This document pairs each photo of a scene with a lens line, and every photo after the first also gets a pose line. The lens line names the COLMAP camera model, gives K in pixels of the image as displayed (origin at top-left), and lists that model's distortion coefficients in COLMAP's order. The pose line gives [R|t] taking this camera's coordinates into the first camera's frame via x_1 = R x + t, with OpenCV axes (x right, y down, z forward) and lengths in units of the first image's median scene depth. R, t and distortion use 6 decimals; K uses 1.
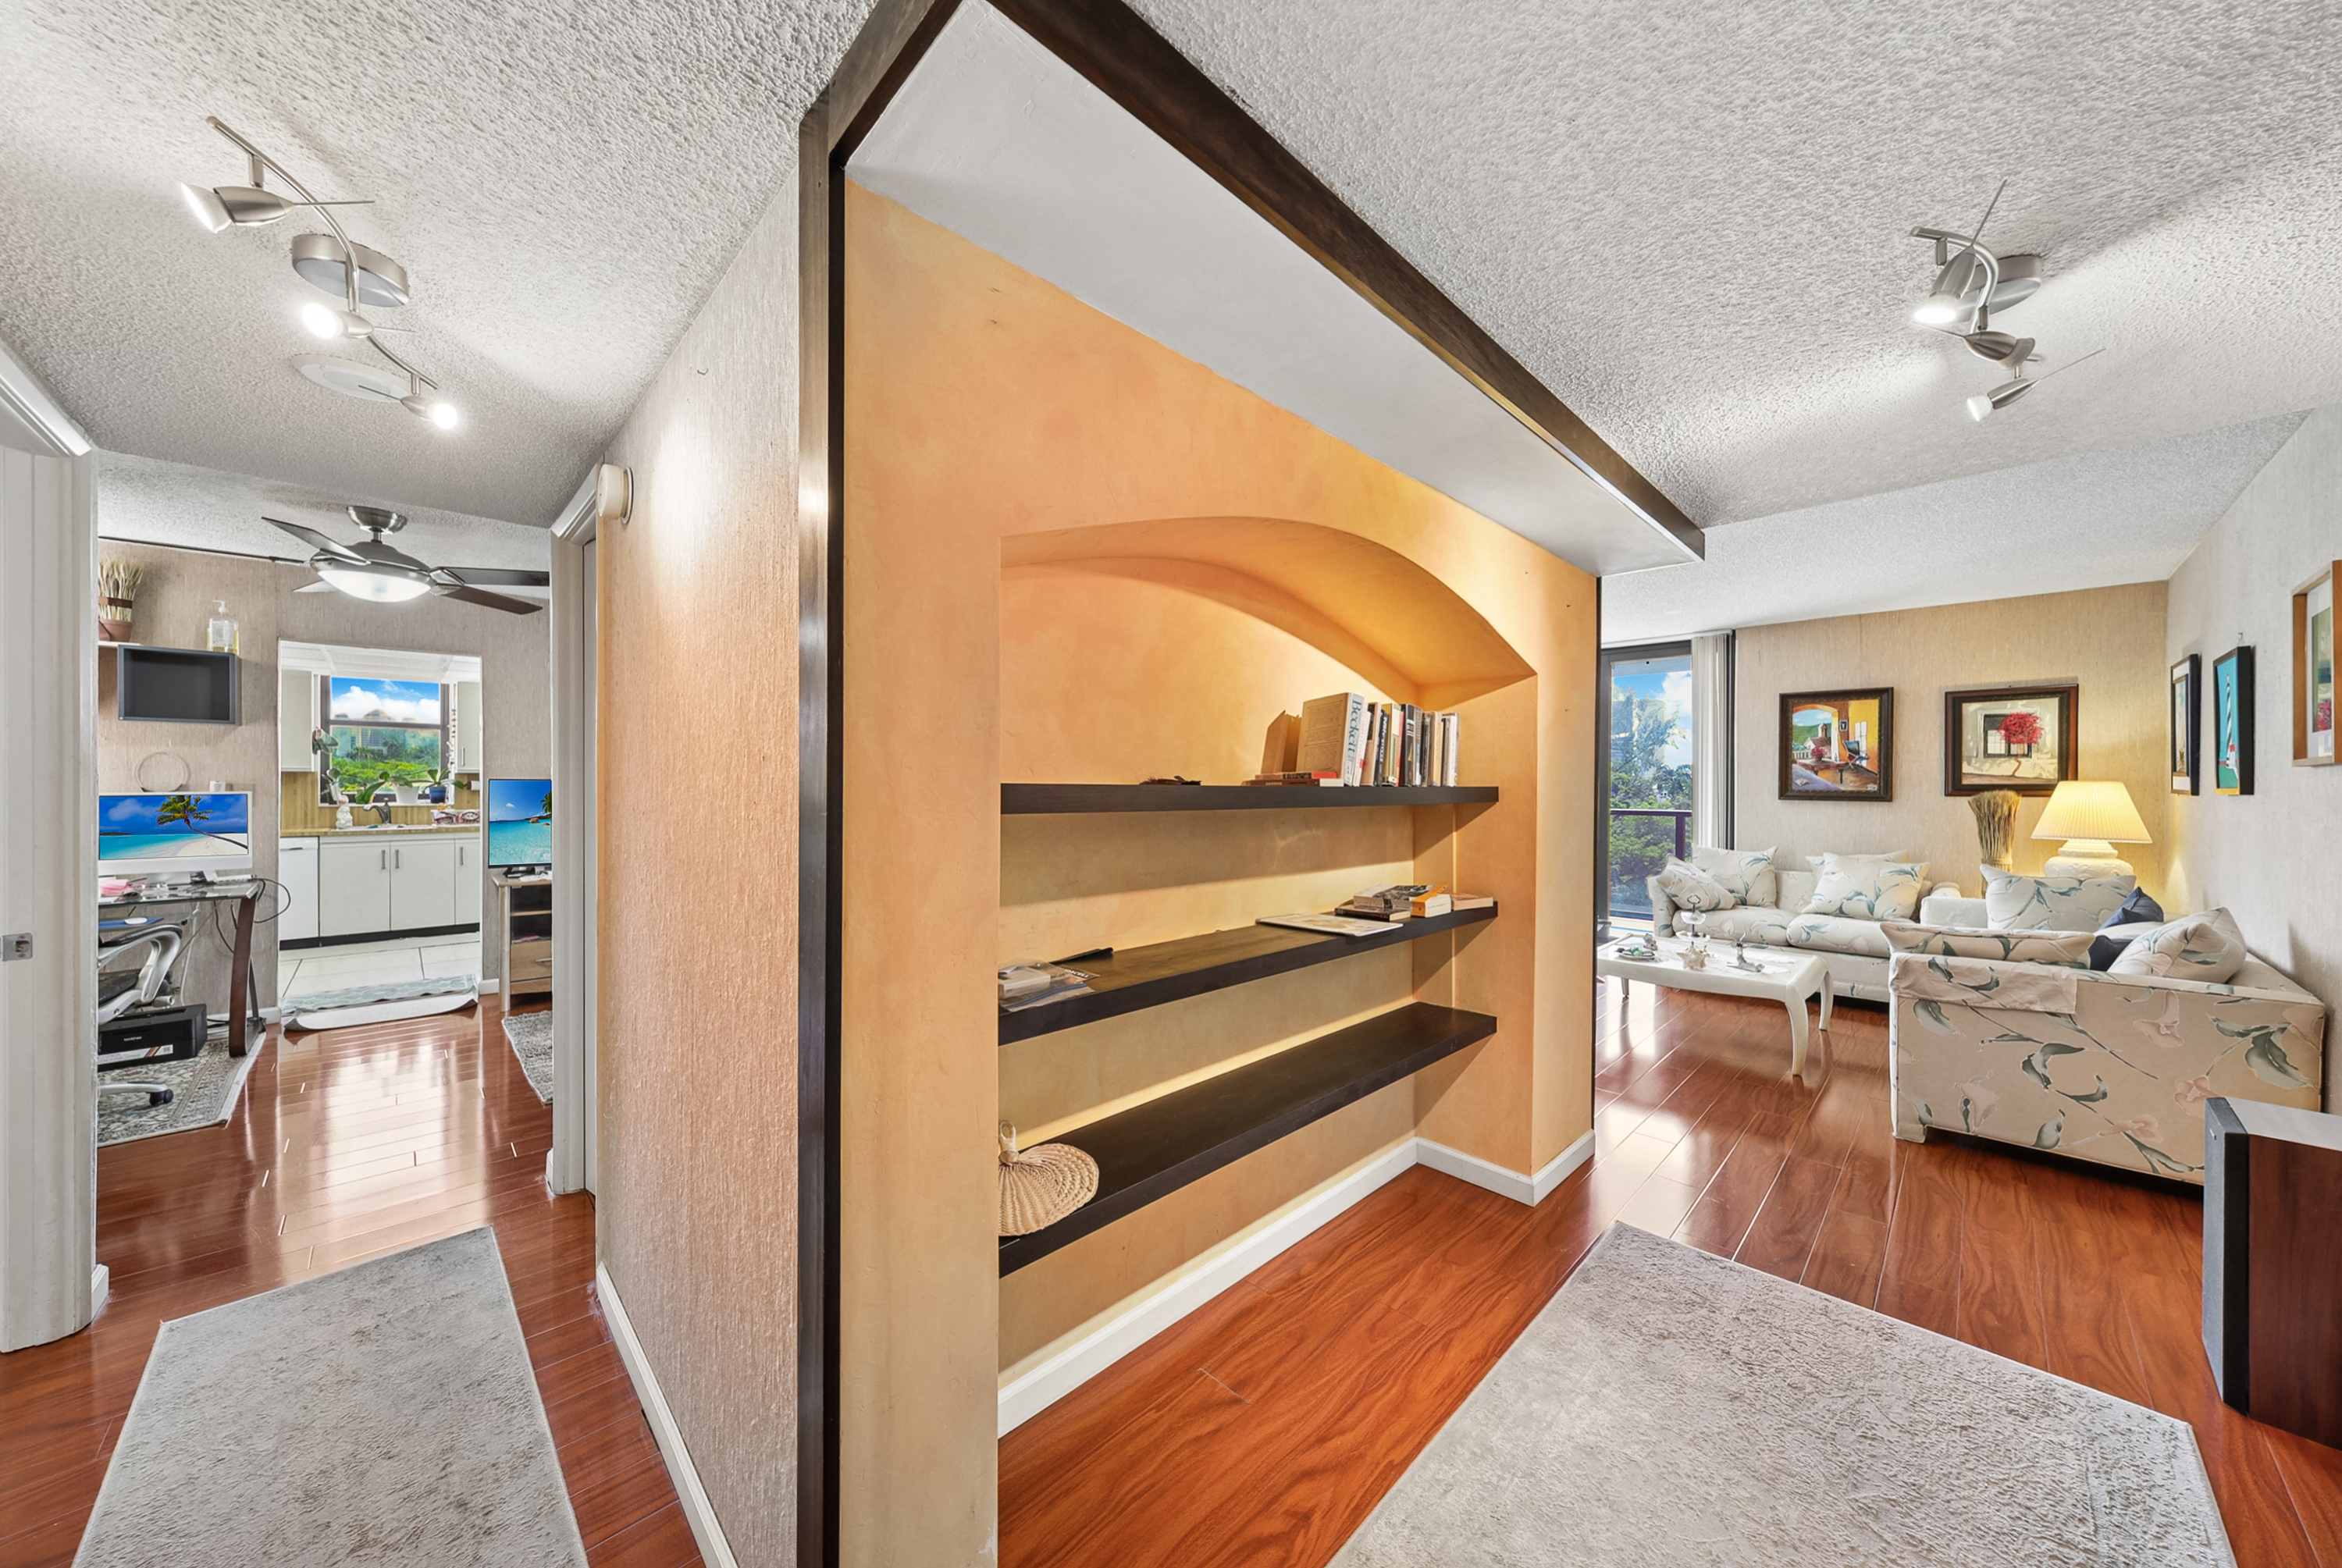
lens RADIAL K [[803.6, 0, 1181.2], [0, 803.6, 782.1], [0, 0, 1]] dist [0.002396, 0.000121]
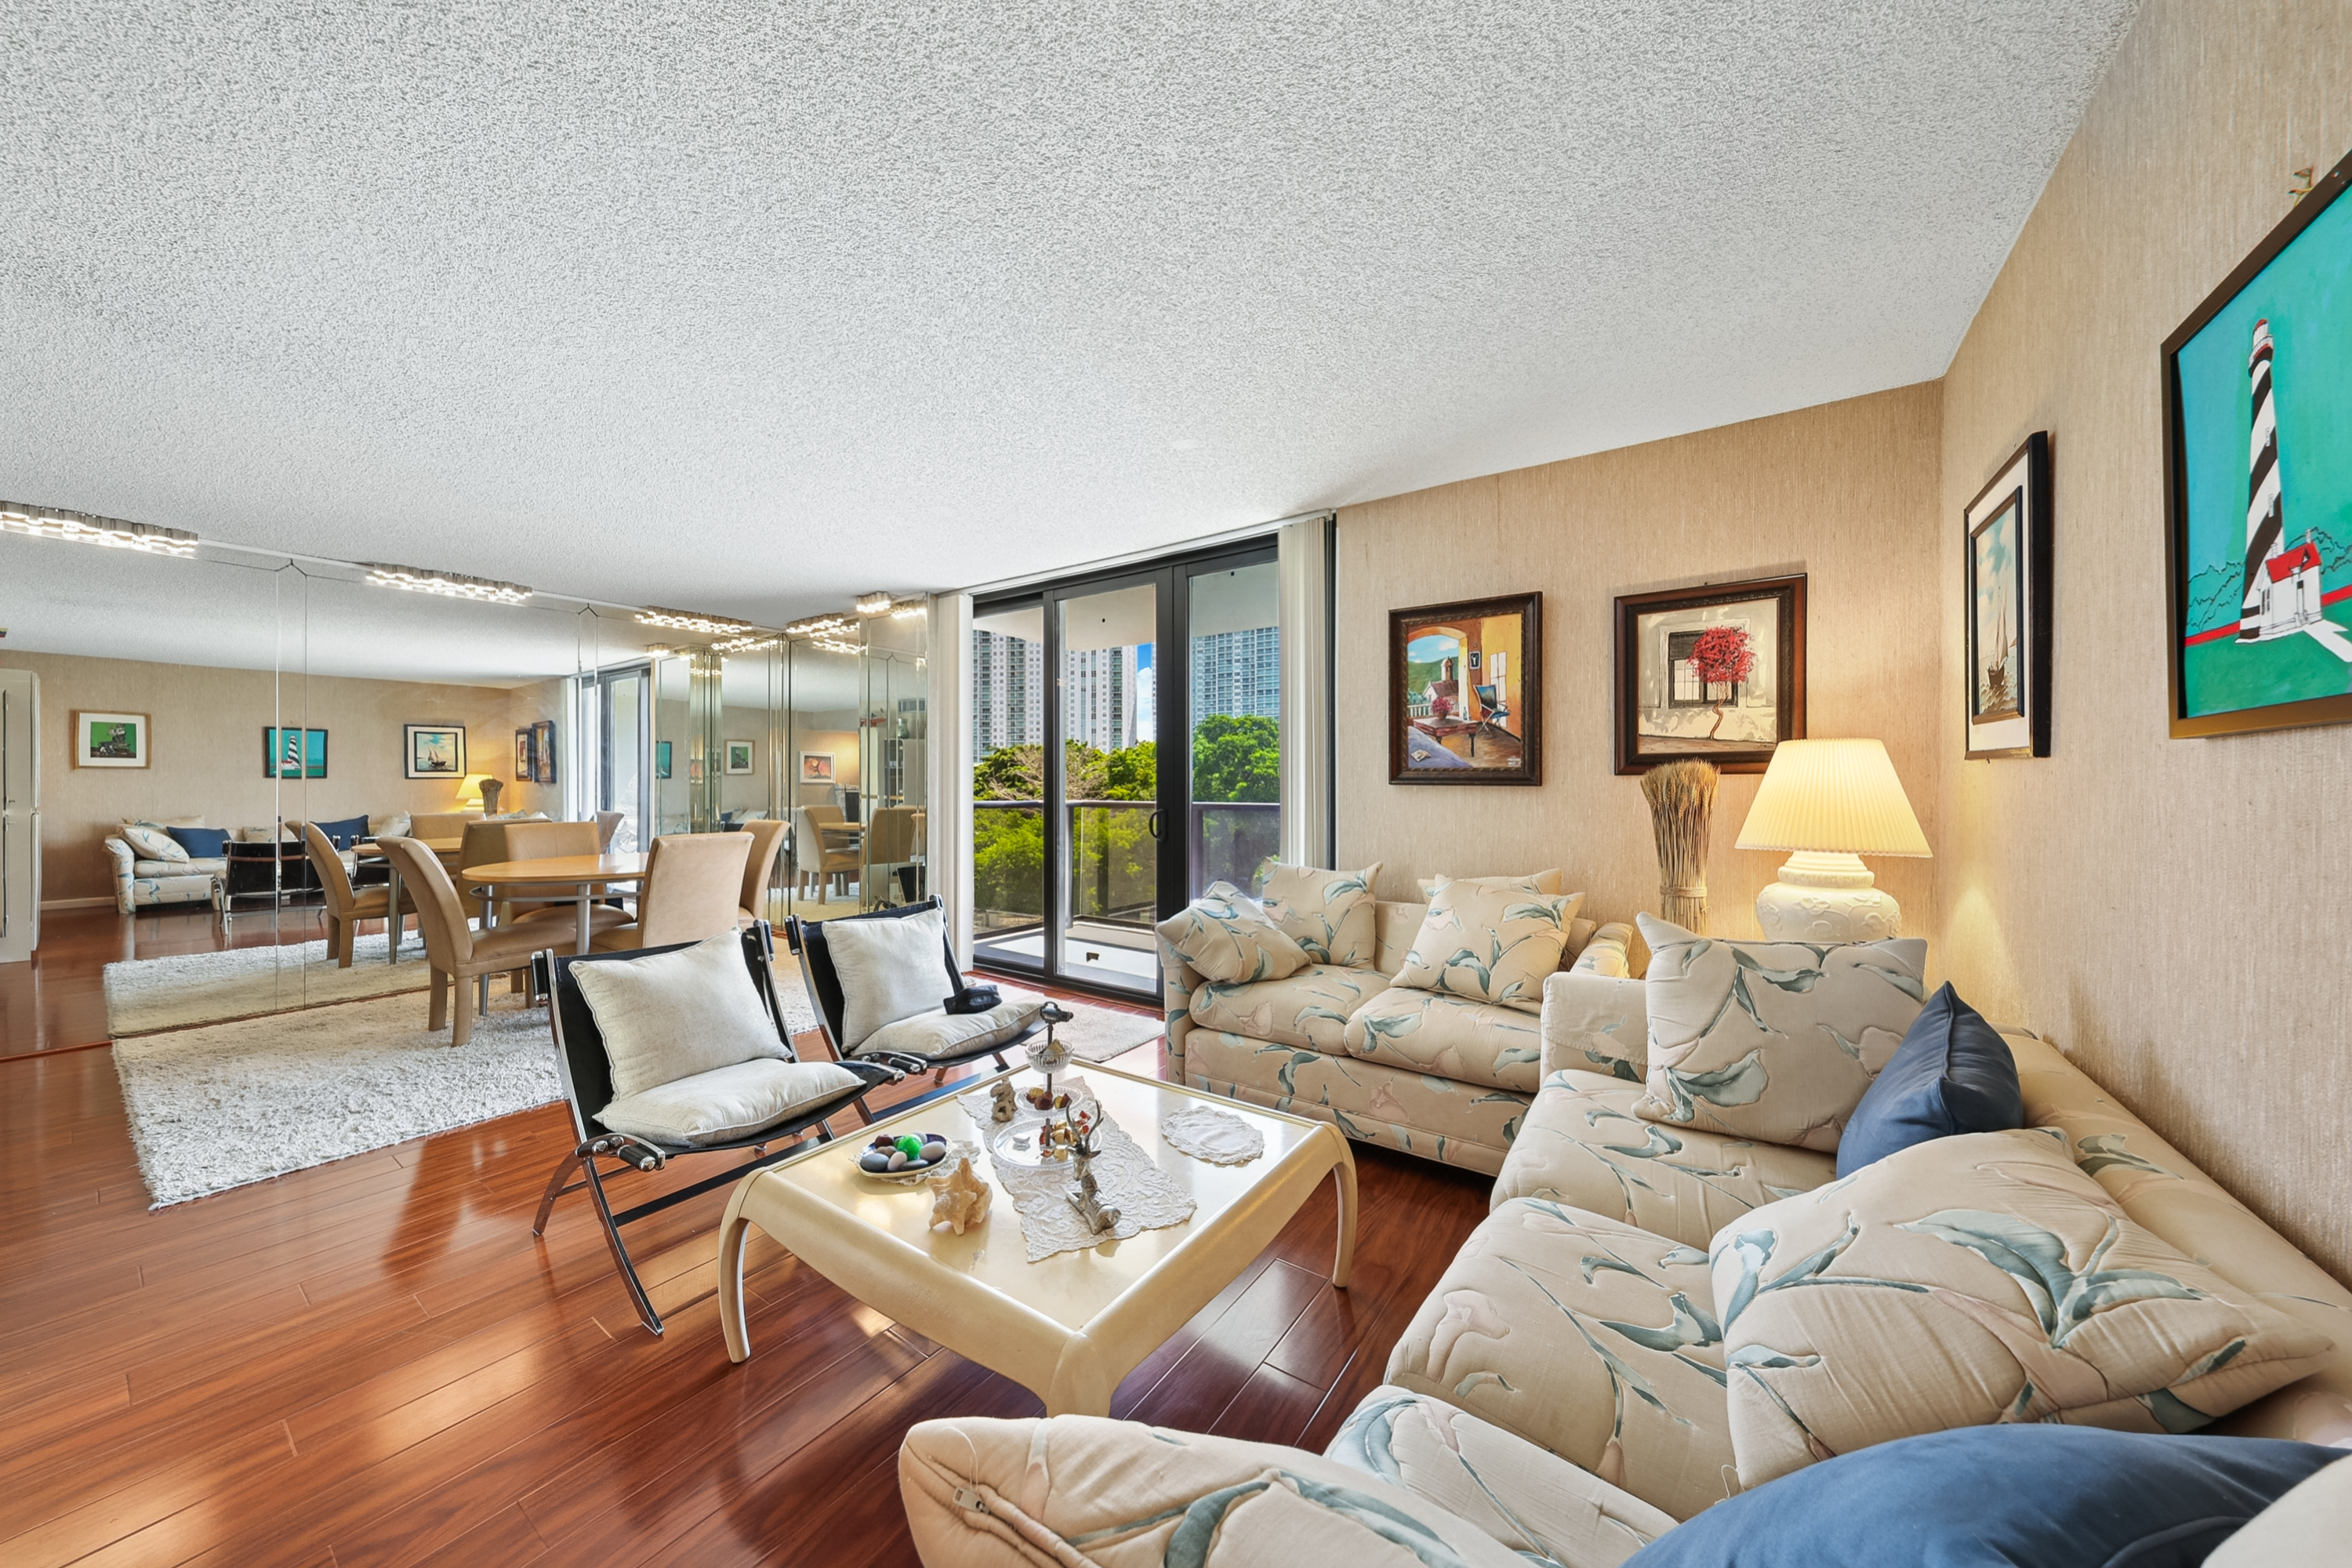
lens RADIAL K [[764.7, 0, 1192.7], [0, 764.7, 782.1], [0, 0, 1]] dist [-0.003045, -0.000051]
pose [[0.984949, -0.006630, 0.172716, 0.563351], [0.006135, 0.999975, 0.003403, 0.019403], [-0.172734, -0.002292, 0.984966, 0.517634]]
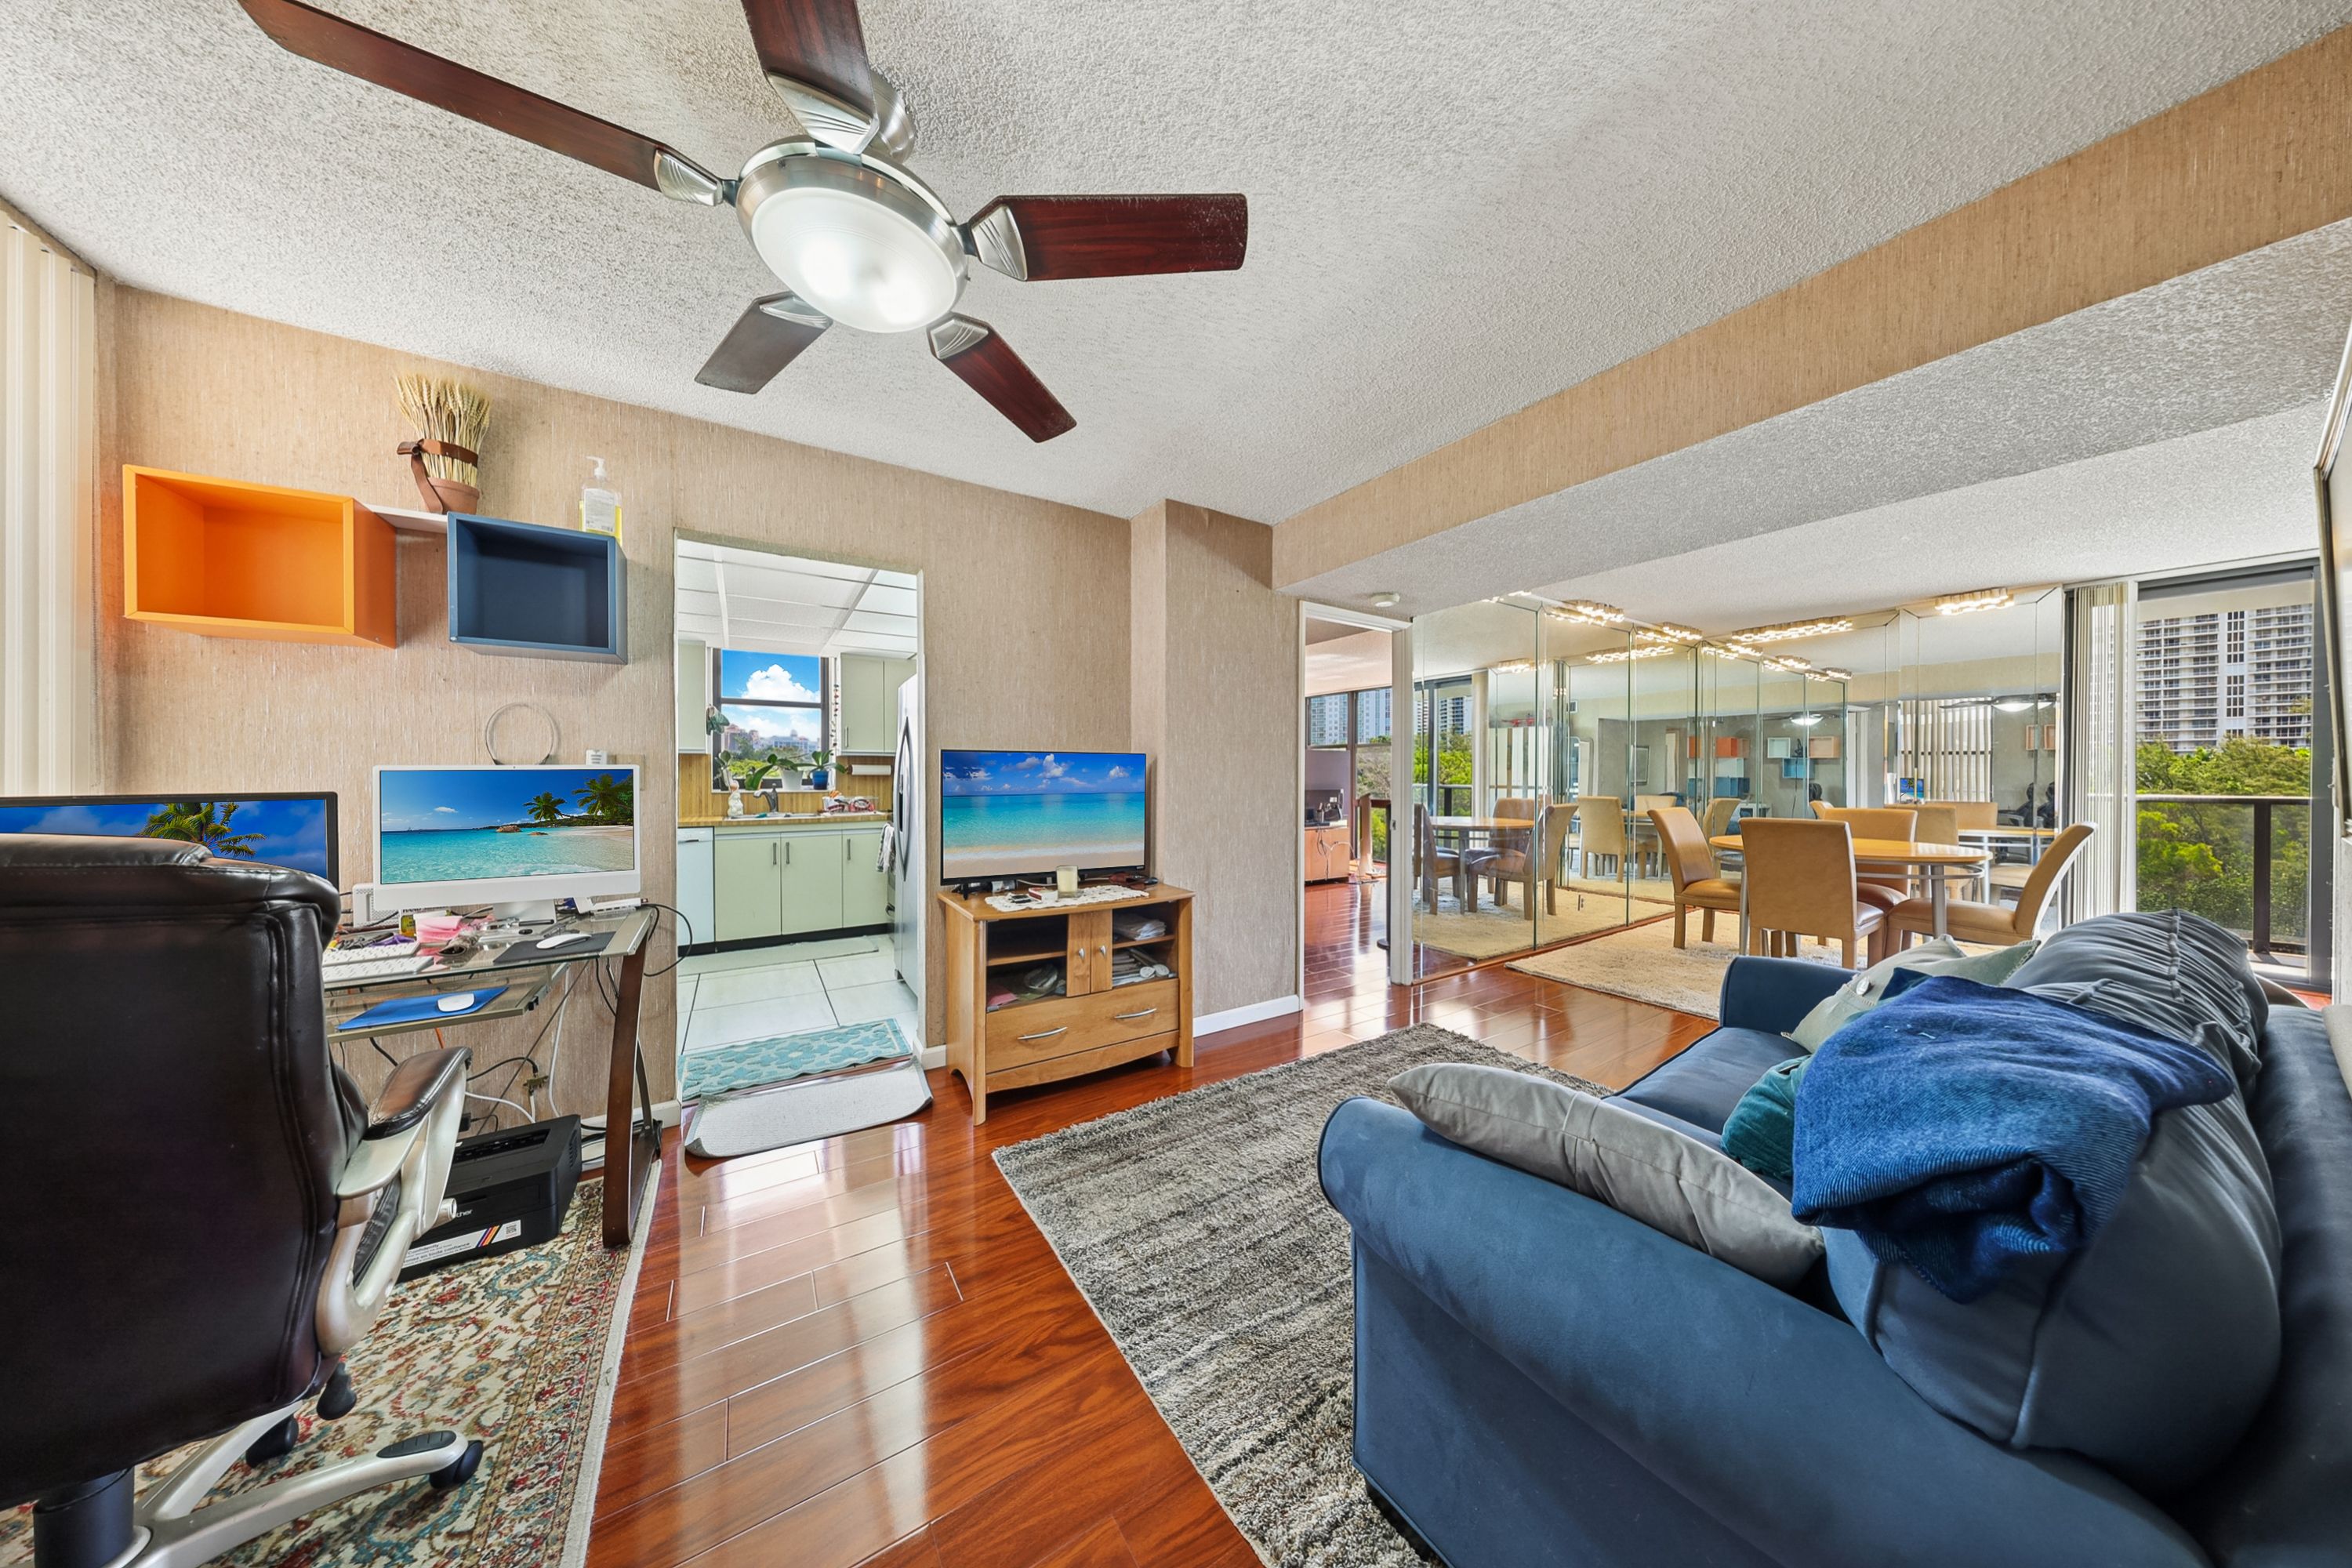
lens RADIAL K [[691.0, 0, 1196.3], [0, 691.0, 775.9], [0, 0, 1]] dist [-0.000457, -0.000012]
pose [[0.981180, -0.003996, -0.193054, -0.571769], [0.004289, 0.999990, 0.001101, 0.018758], [0.193048, -0.001908, 0.981187, 0.508977]]
